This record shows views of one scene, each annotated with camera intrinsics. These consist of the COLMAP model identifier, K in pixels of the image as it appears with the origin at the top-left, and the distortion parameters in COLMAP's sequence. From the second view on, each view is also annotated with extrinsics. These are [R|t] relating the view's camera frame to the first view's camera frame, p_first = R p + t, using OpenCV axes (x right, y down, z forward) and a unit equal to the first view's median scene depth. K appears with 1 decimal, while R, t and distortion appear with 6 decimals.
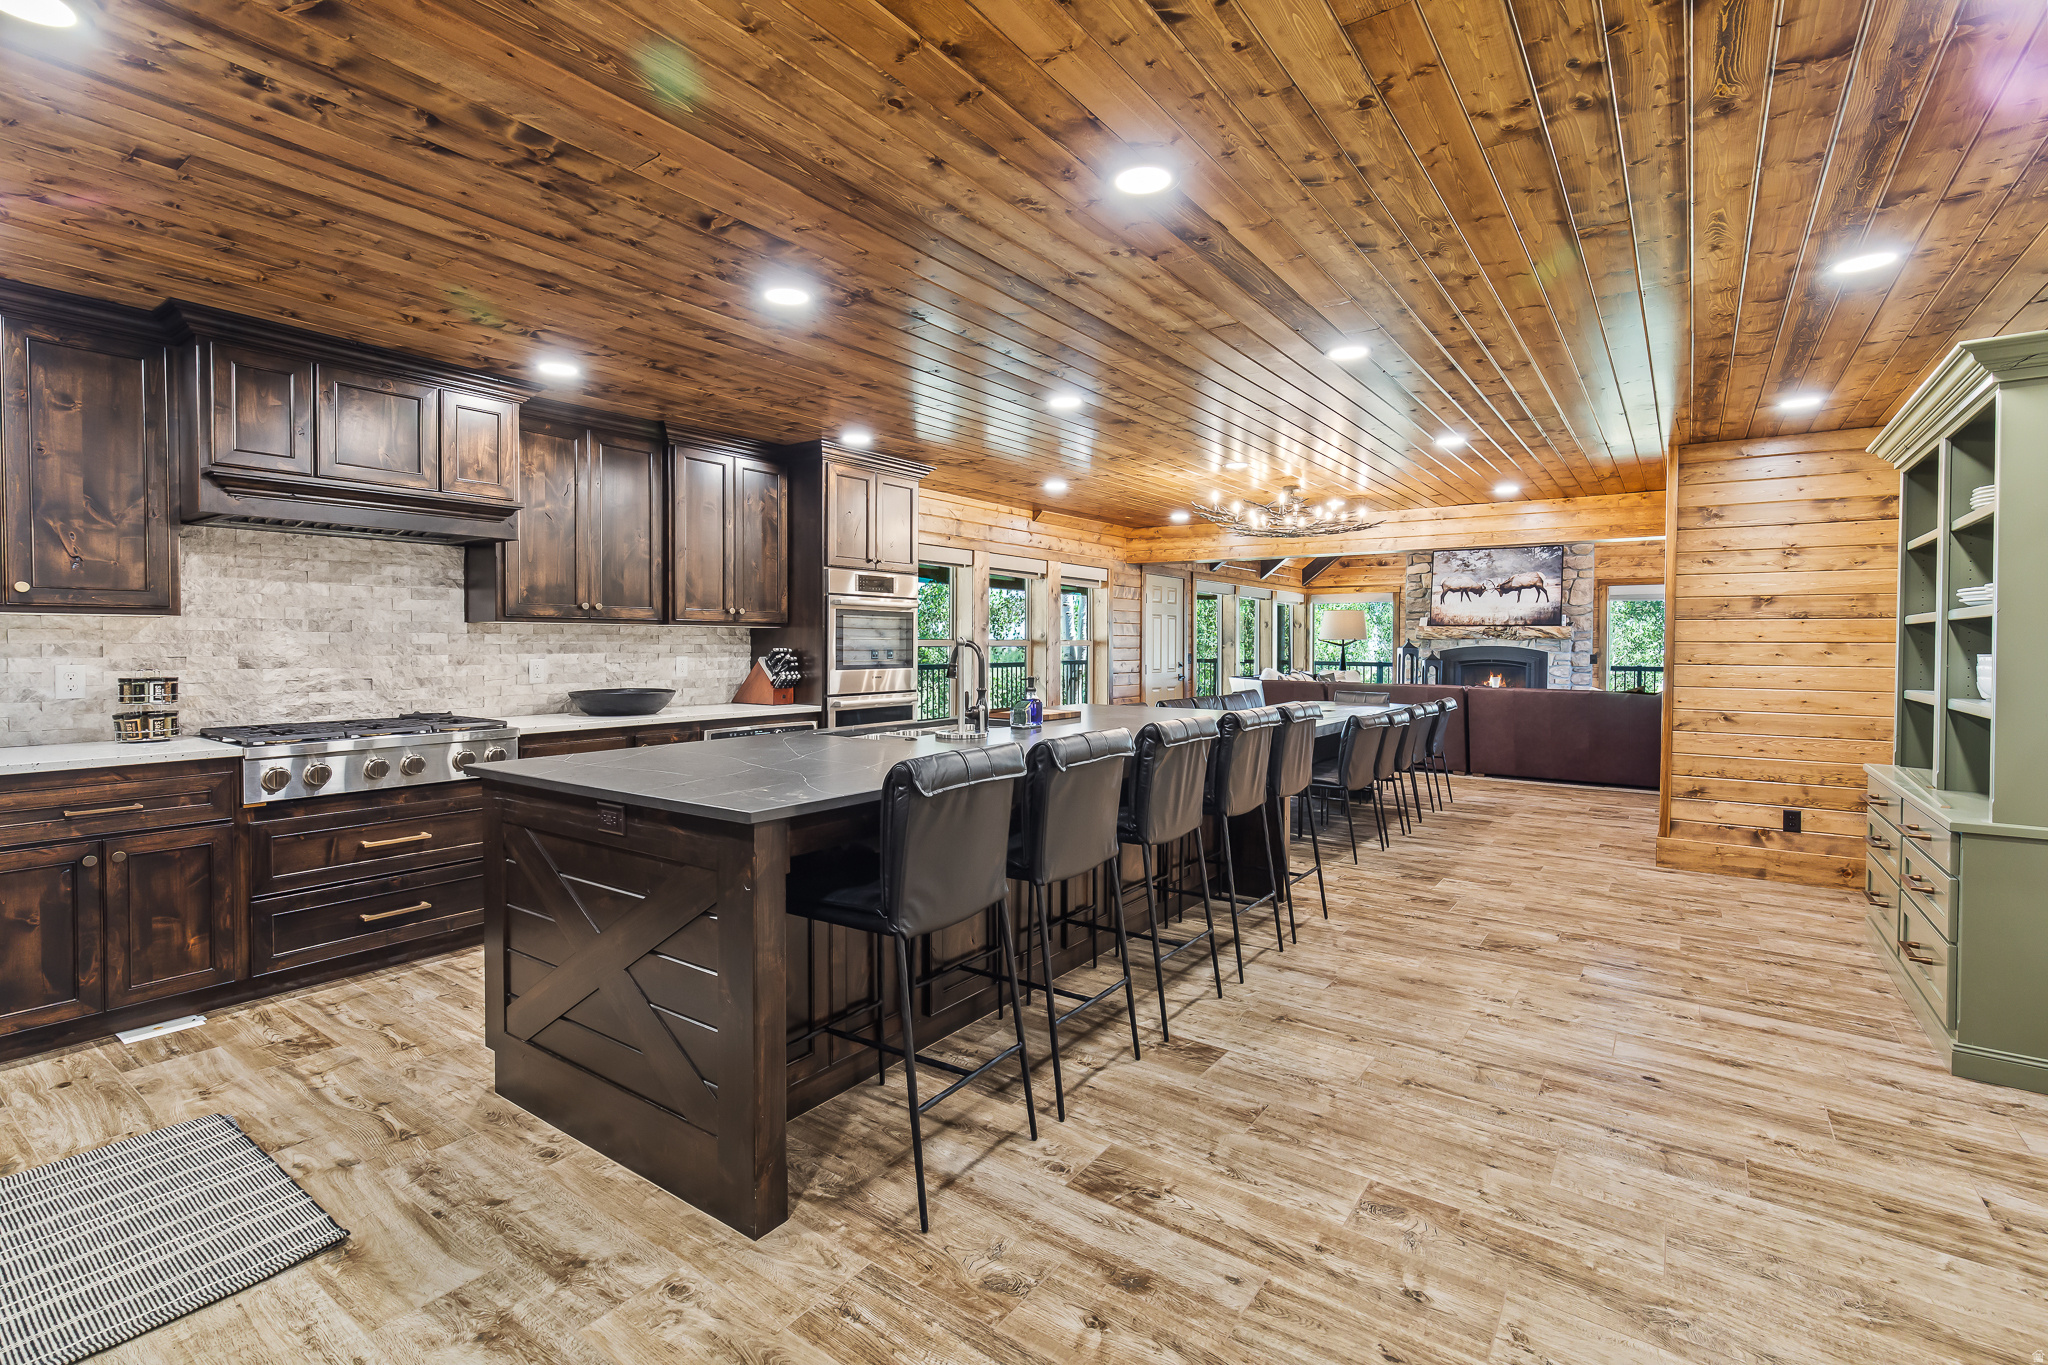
lens RADIAL K [[948.4, 0, 1019.5], [0, 948.4, 661.7], [0, 0, 1]] dist [0.009698, -0.002436]
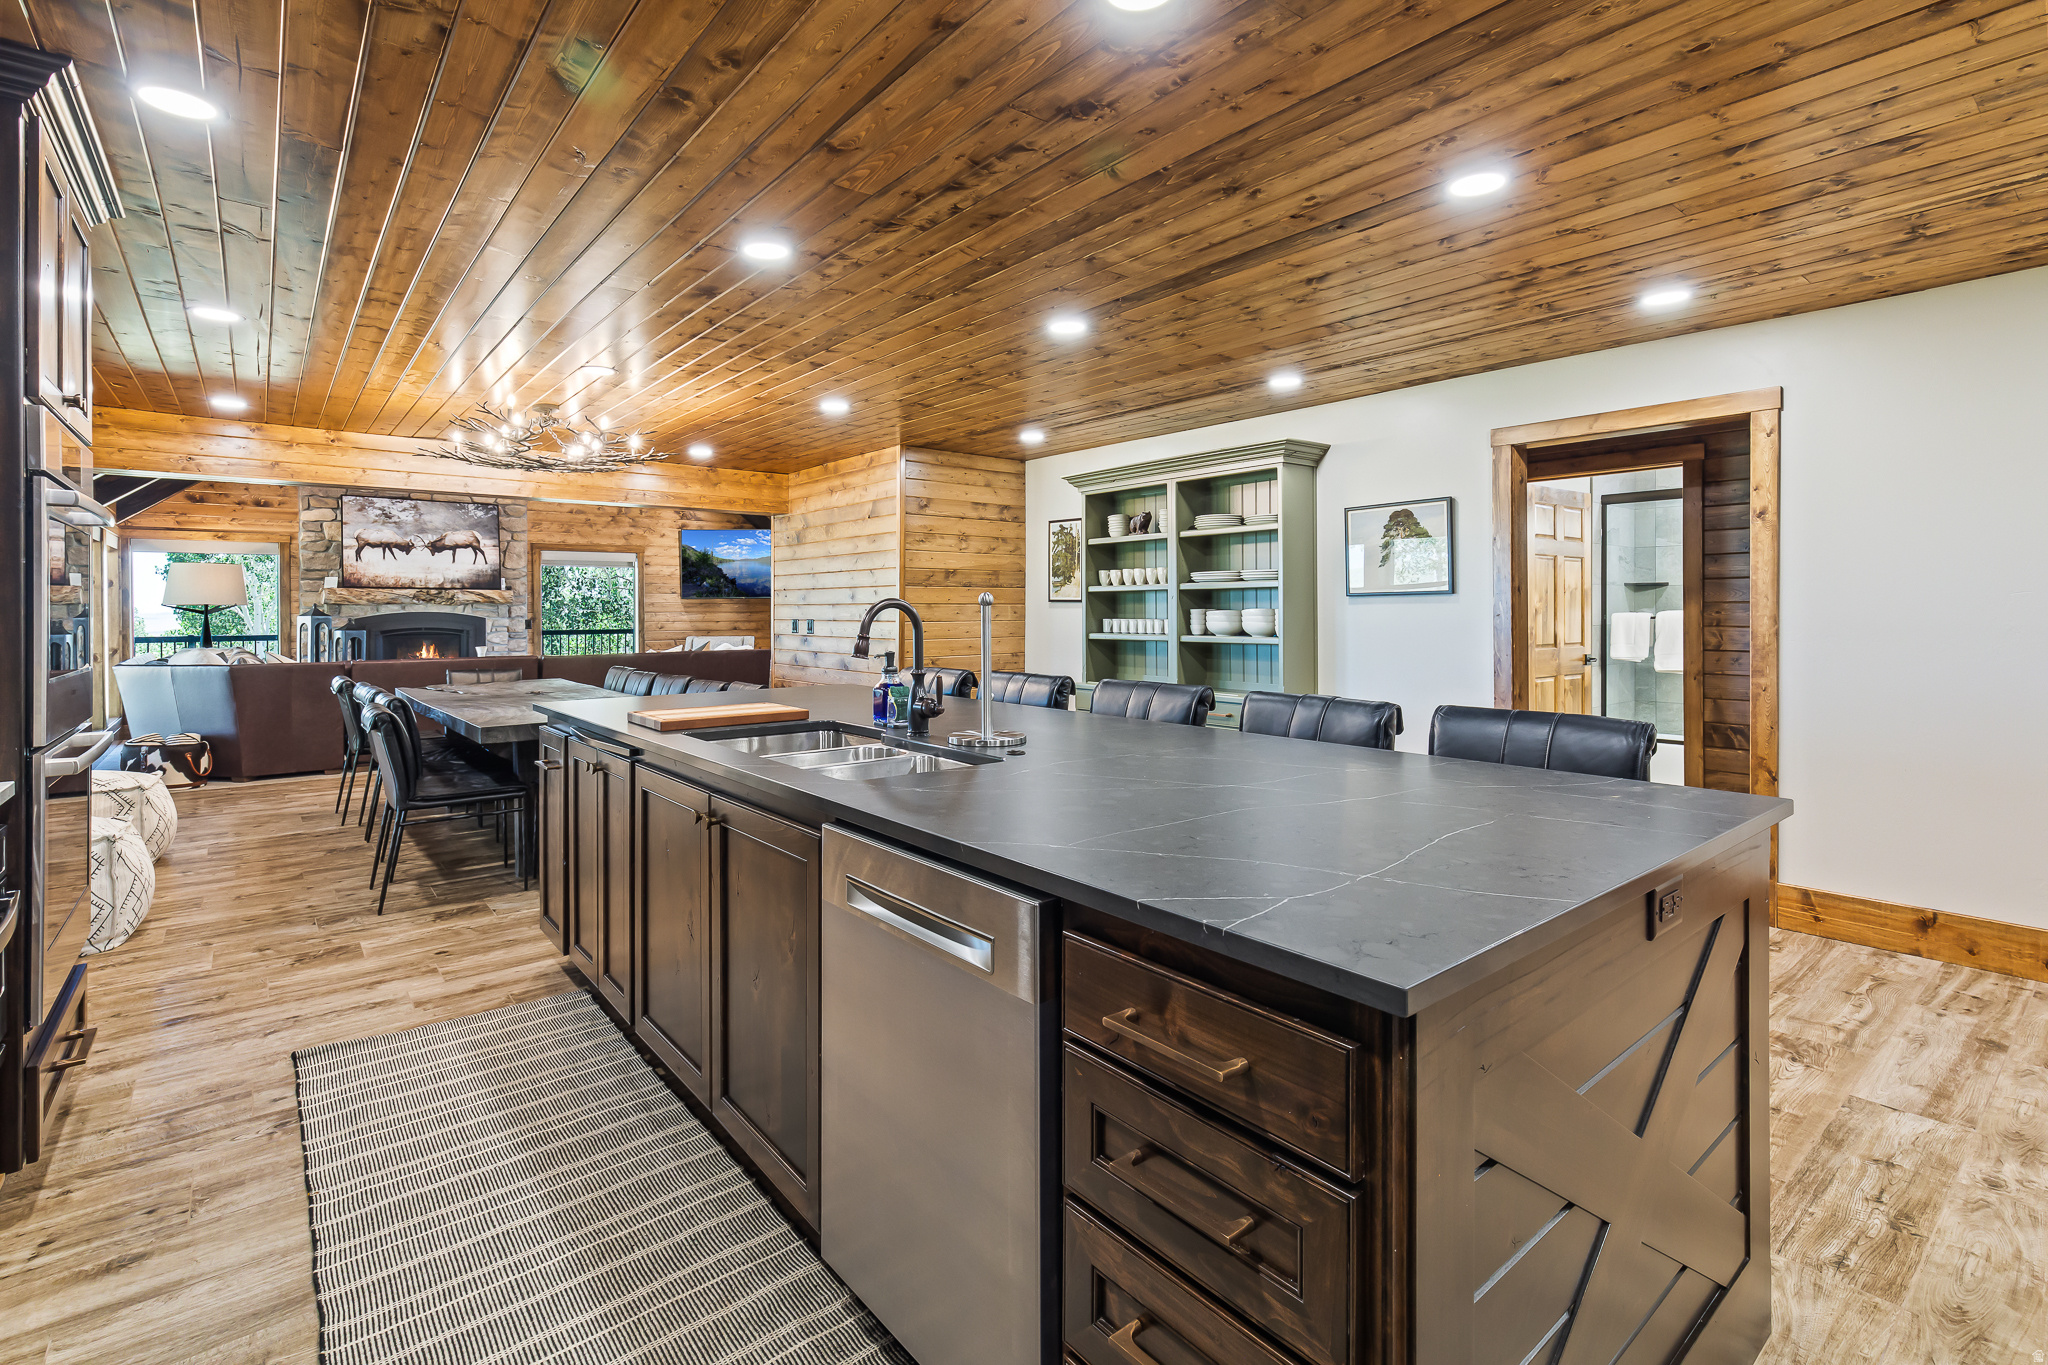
lens RADIAL K [[948.4, 0, 1032.1], [0, 948.4, 612.7], [0, 0, 1]] dist [0.009698, -0.002436]
pose [[0.249021, -0.009063, 0.968456, -0.591832], [0.025379, 0.999674, 0.002829, -0.010782], [-0.968165, 0.023874, 0.249170, 0.676942]]
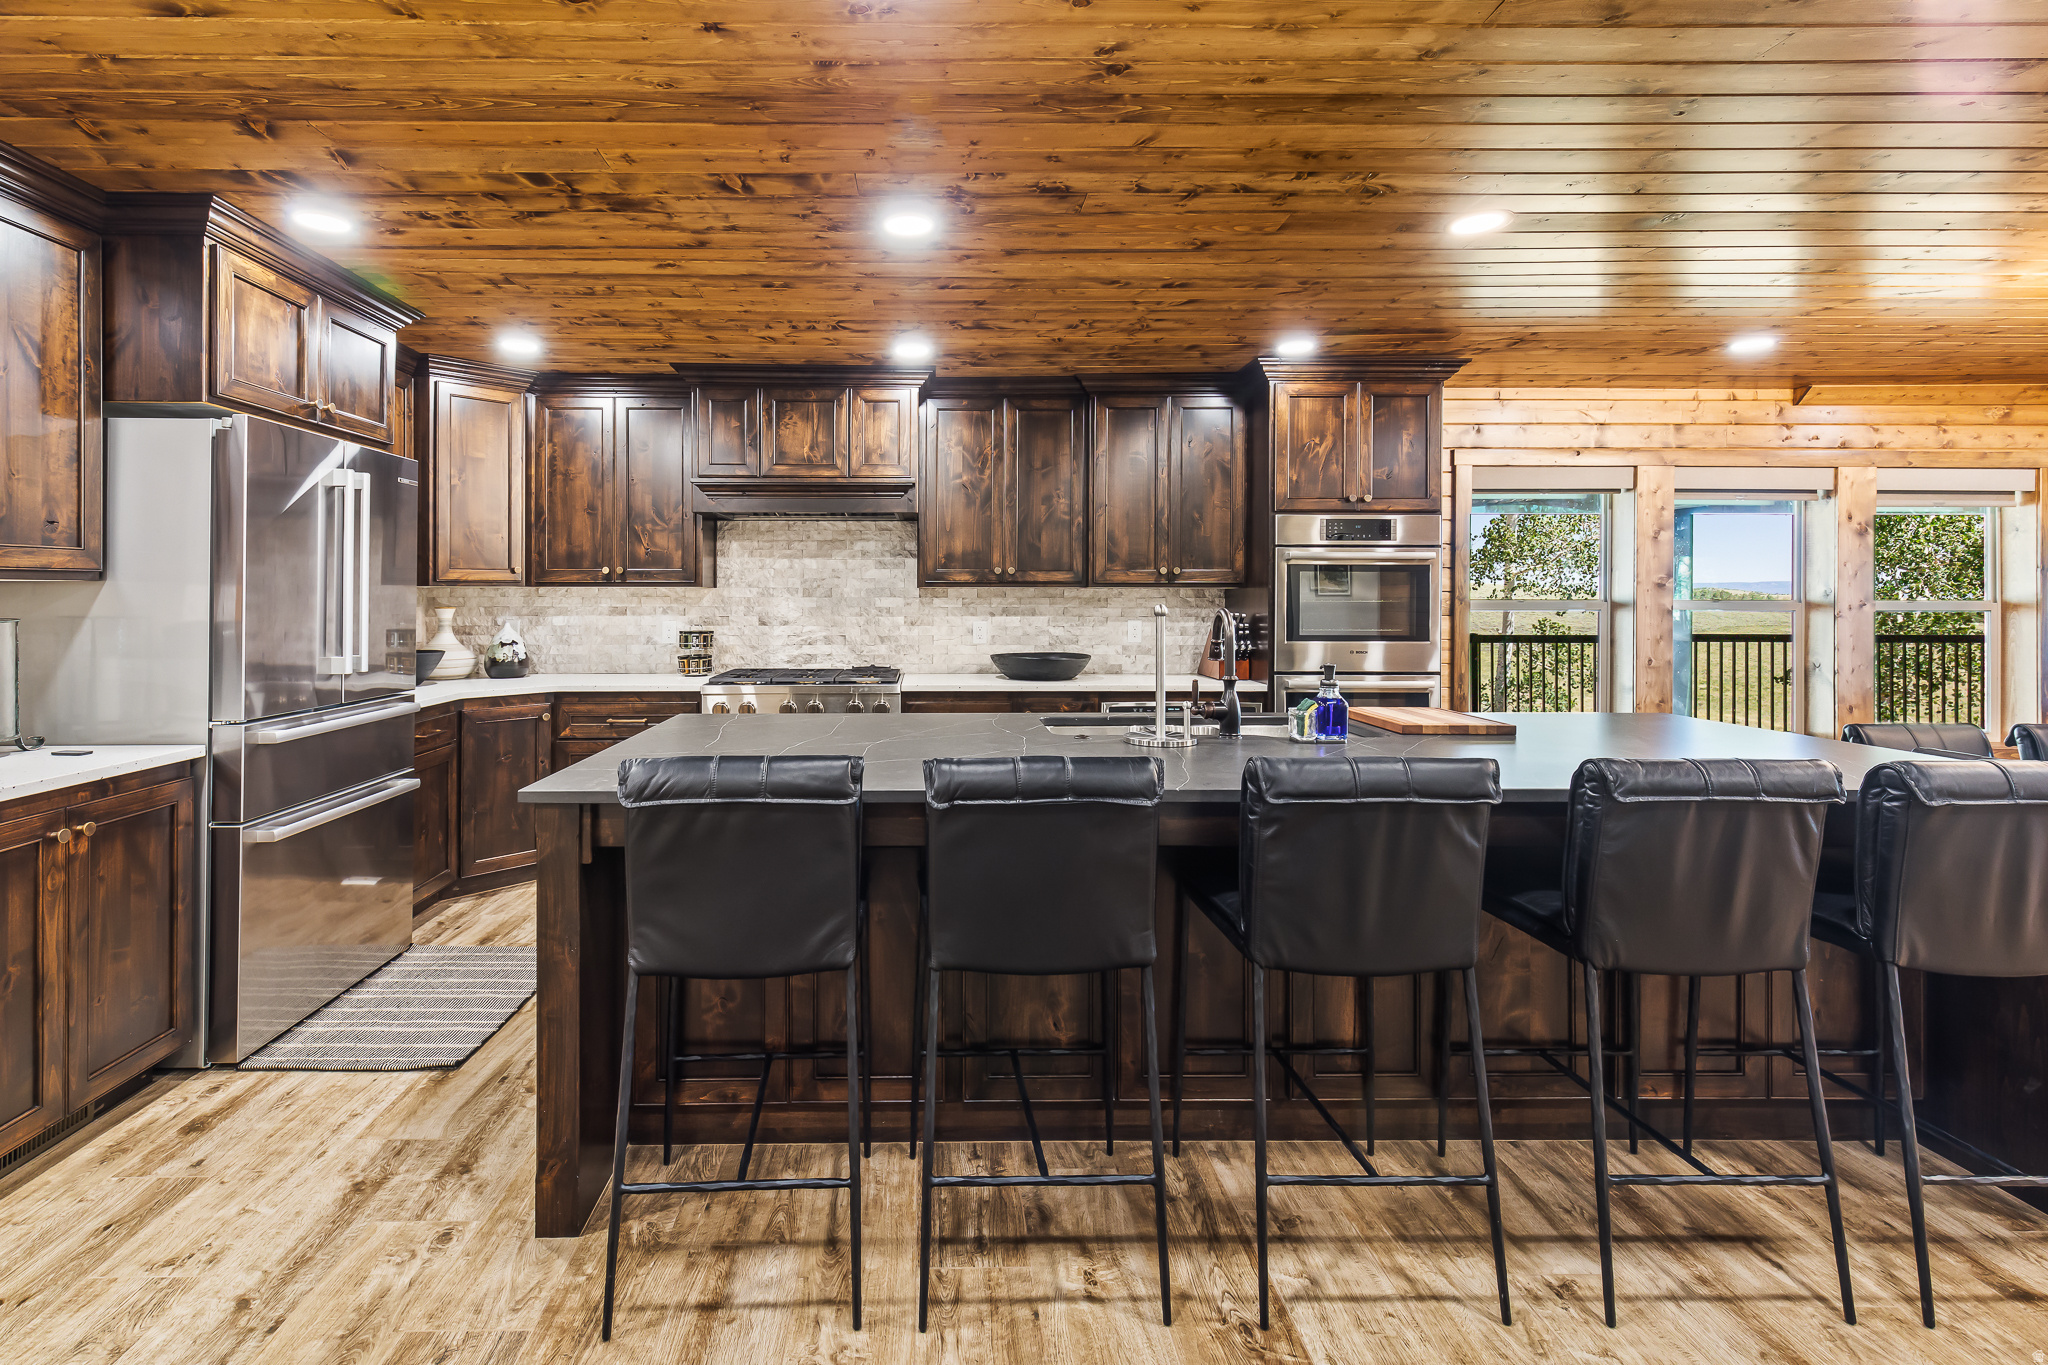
lens RADIAL K [[948.4, 0, 927.0], [0, 948.4, 617.4], [0, 0, 1]] dist [0.009698, -0.002436]
pose [[0.586492, 0.020133, -0.809705, 0.357583], [-0.015506, 0.999787, 0.013628, -0.022932], [0.809807, 0.004562, 0.586679, 0.363809]]
